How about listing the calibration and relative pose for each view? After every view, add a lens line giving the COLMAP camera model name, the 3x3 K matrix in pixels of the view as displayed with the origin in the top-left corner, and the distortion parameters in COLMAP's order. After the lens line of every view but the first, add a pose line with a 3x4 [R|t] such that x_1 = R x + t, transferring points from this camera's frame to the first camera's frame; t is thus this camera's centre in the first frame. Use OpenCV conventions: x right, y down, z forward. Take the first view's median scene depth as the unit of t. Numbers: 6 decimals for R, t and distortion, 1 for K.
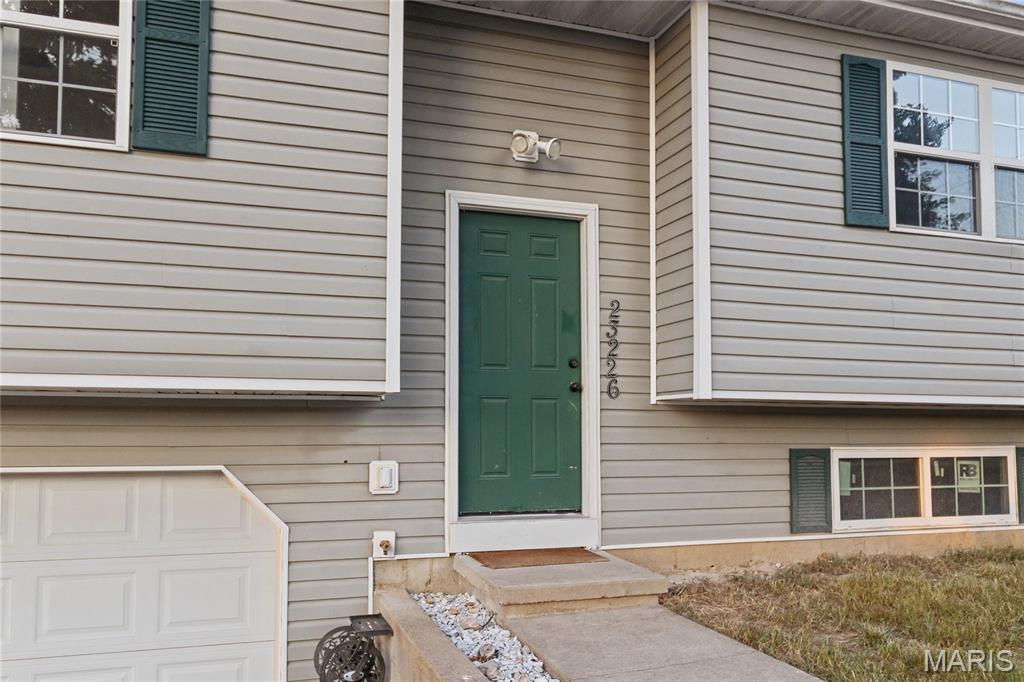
lens RADIAL K [[845.6, 0, 512.7], [0, 845.6, 351.3], [0, 0, 1]] dist [-0.012543, 0.005467]
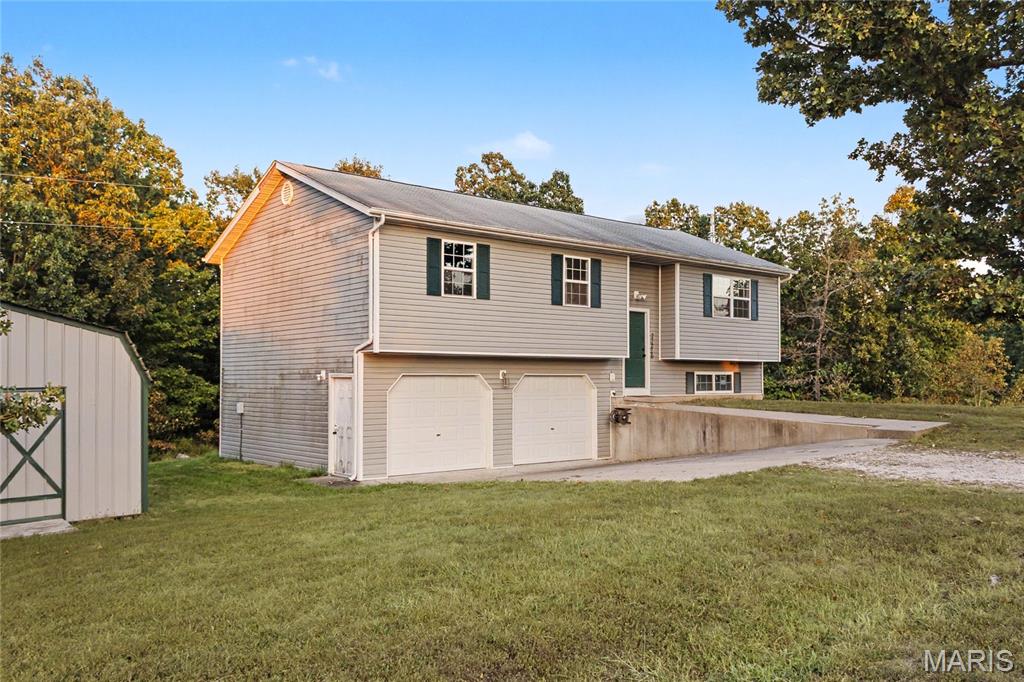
lens RADIAL K [[845.6, 0, 510.6], [0, 845.6, 345.3], [0, 0, 1]] dist [-0.012543, 0.005467]
pose [[0.937079, 0.006169, 0.349063, -1.735234], [-0.022198, 0.998873, 0.041941, -0.144679], [-0.348411, -0.047051, 0.936160, -2.273192]]
